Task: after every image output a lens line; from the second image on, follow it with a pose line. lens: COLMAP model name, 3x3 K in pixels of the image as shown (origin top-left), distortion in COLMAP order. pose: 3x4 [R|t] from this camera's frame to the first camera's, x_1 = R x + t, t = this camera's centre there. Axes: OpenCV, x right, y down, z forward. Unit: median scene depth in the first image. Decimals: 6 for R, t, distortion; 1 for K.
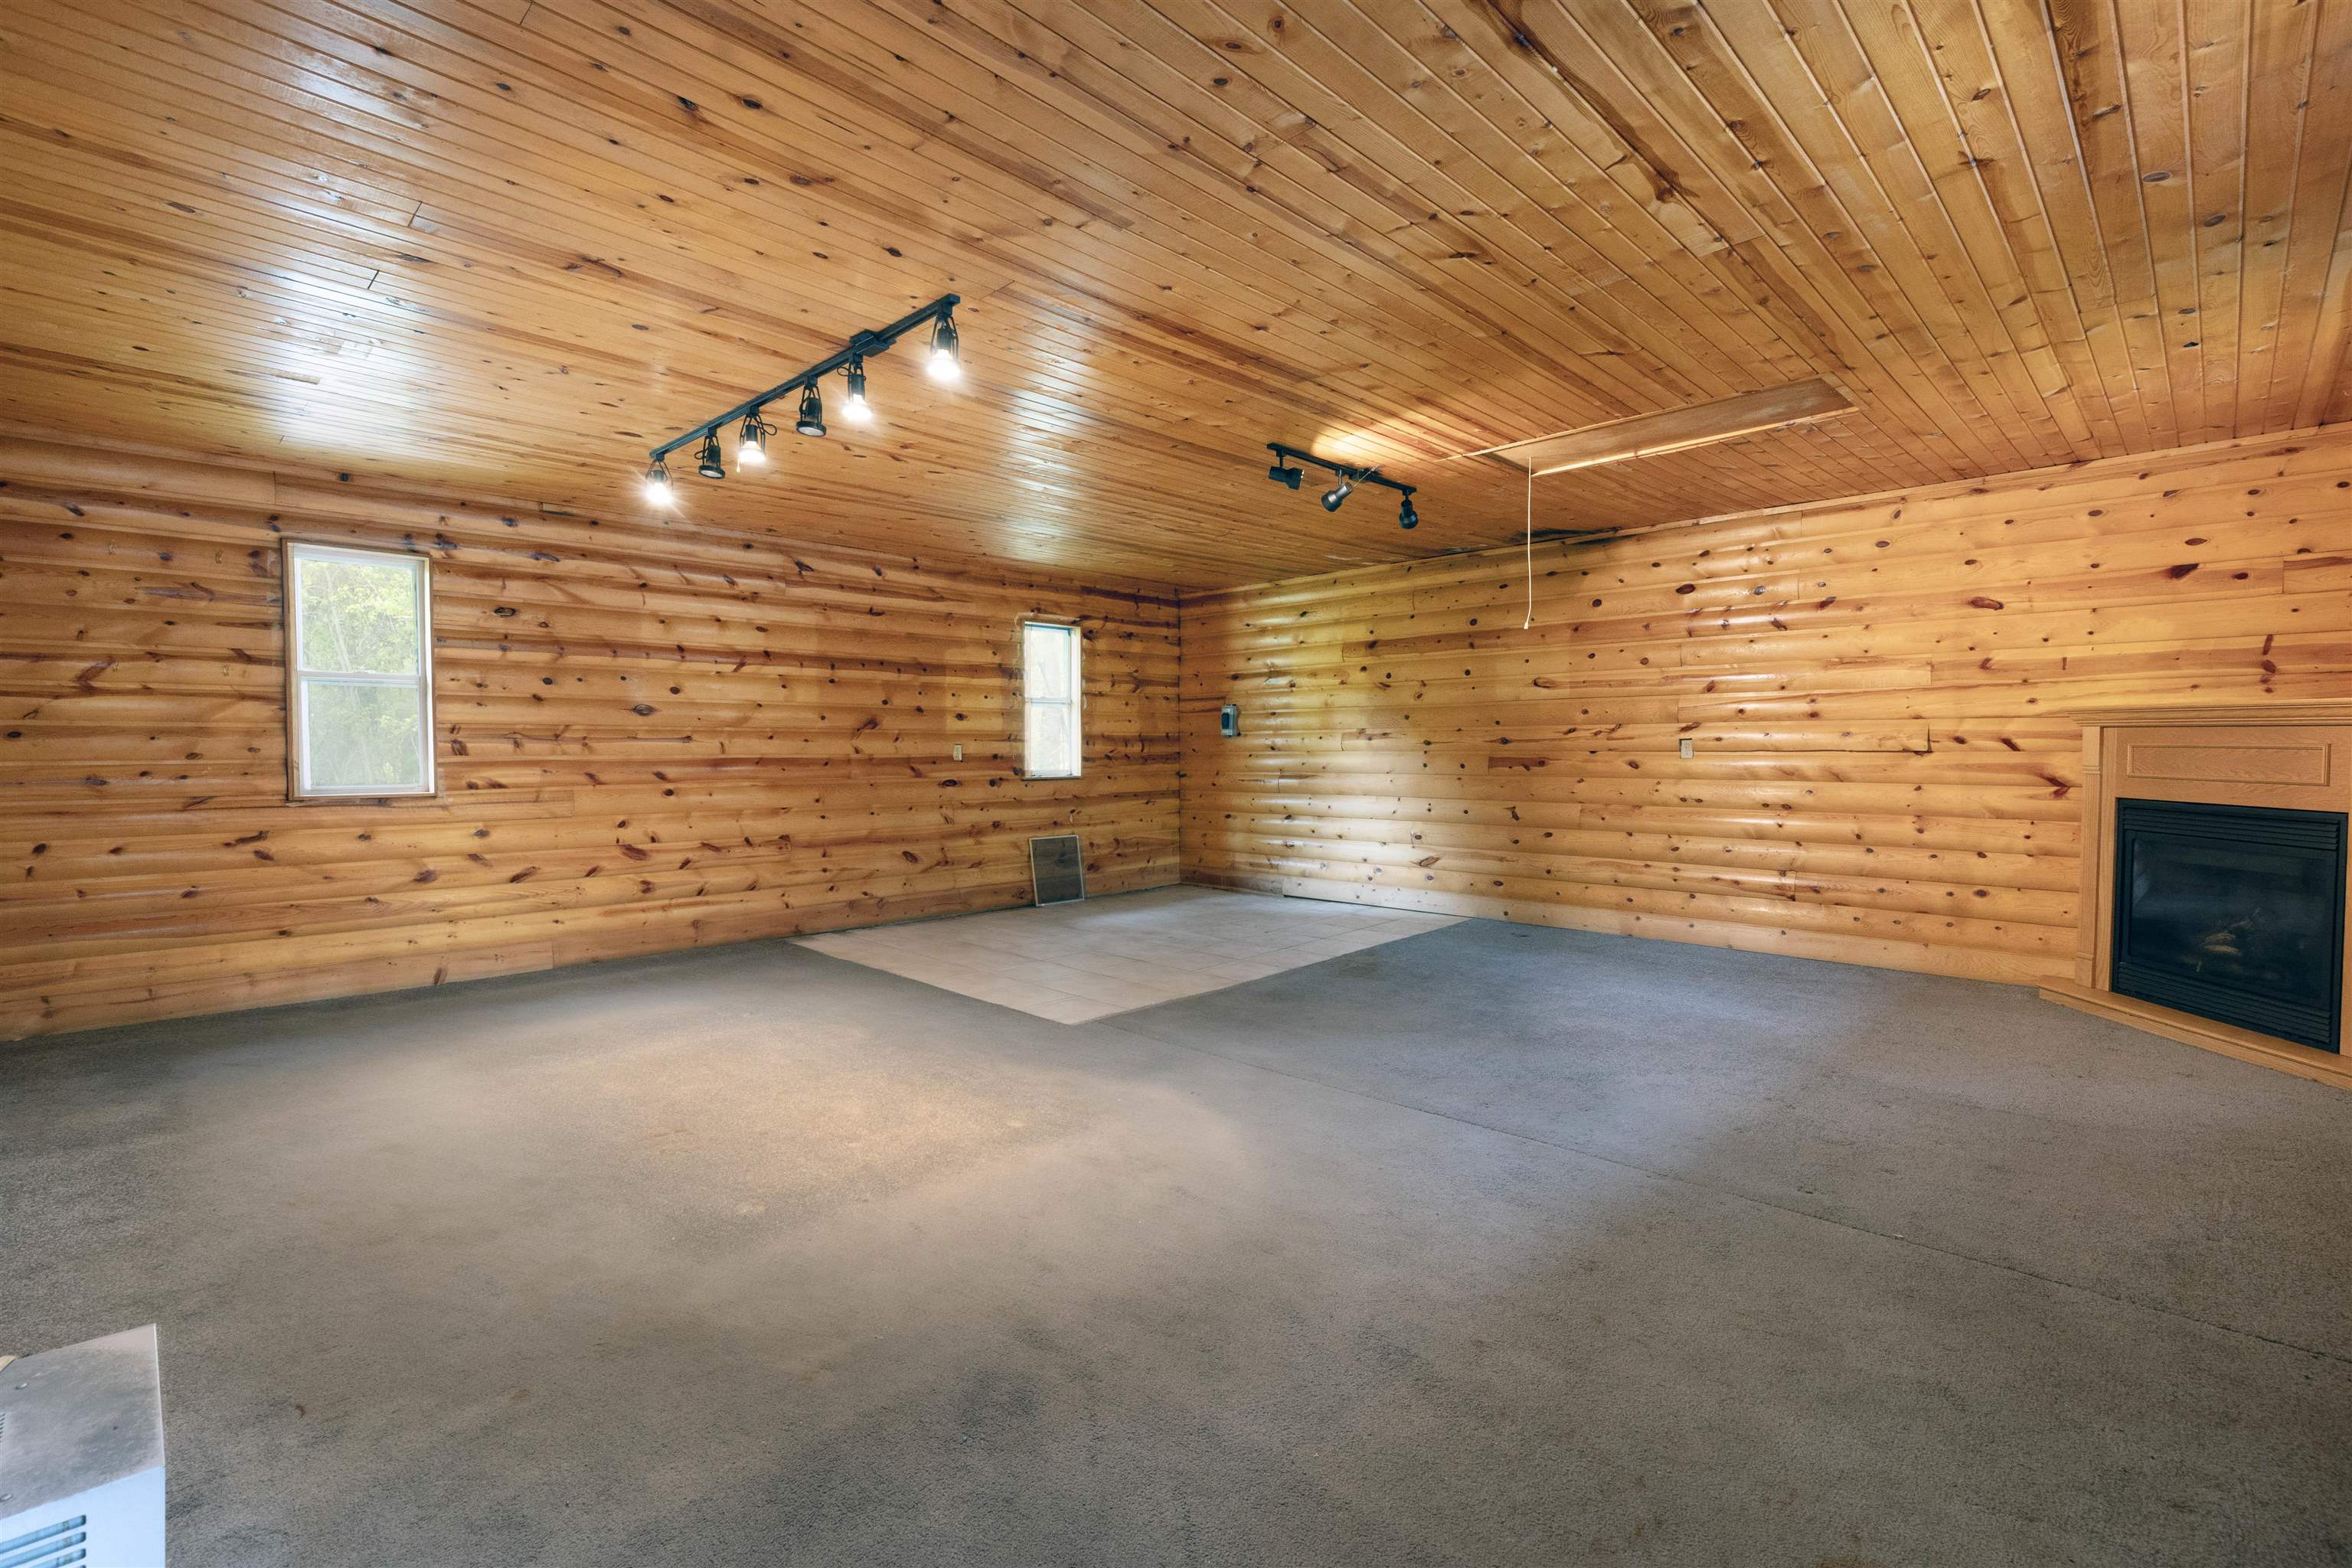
lens RADIAL K [[1051.8, 0, 1176.5], [0, 1051.8, 779.3], [0, 0, 1]] dist [0.008867, -0.000413]
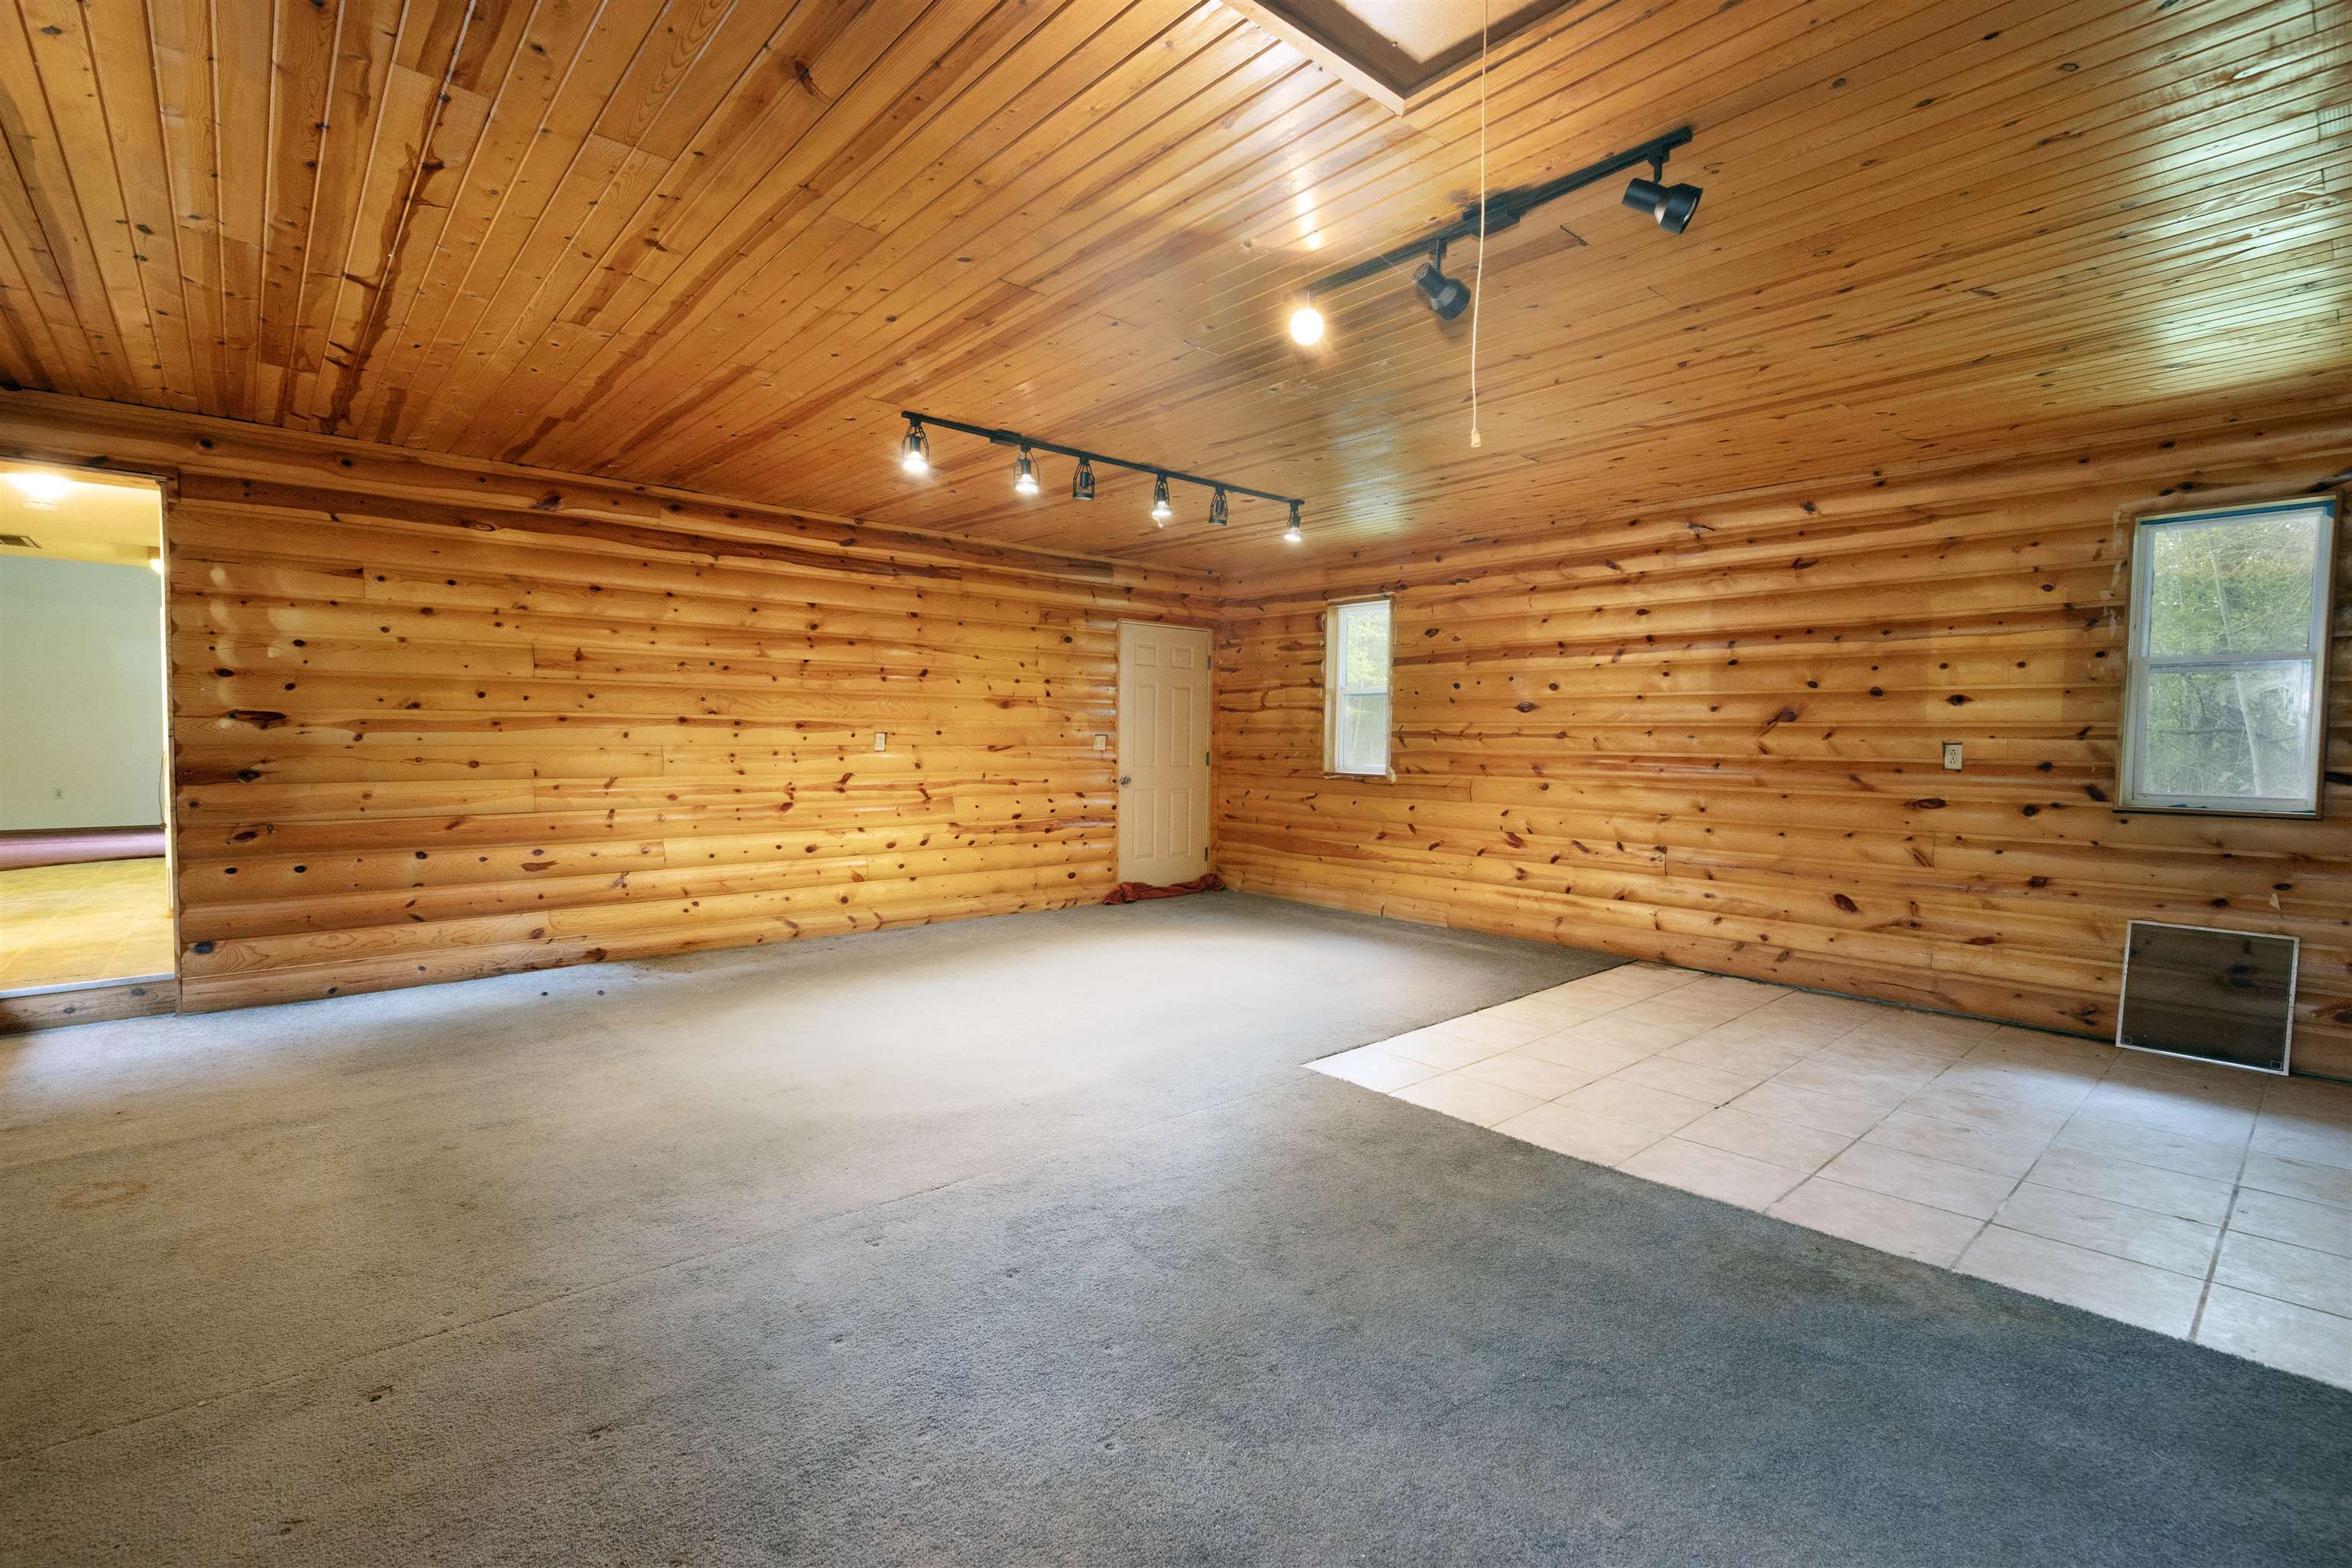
lens RADIAL K [[1051.8, 0, 1176.5], [0, 1051.8, 779.3], [0, 0, 1]] dist [0.008867, -0.000413]
pose [[-0.068301, 0.040892, -0.996826, 0.490913], [-0.039946, 0.998246, 0.043687, -0.022008], [0.996865, 0.042803, -0.066547, 0.618032]]
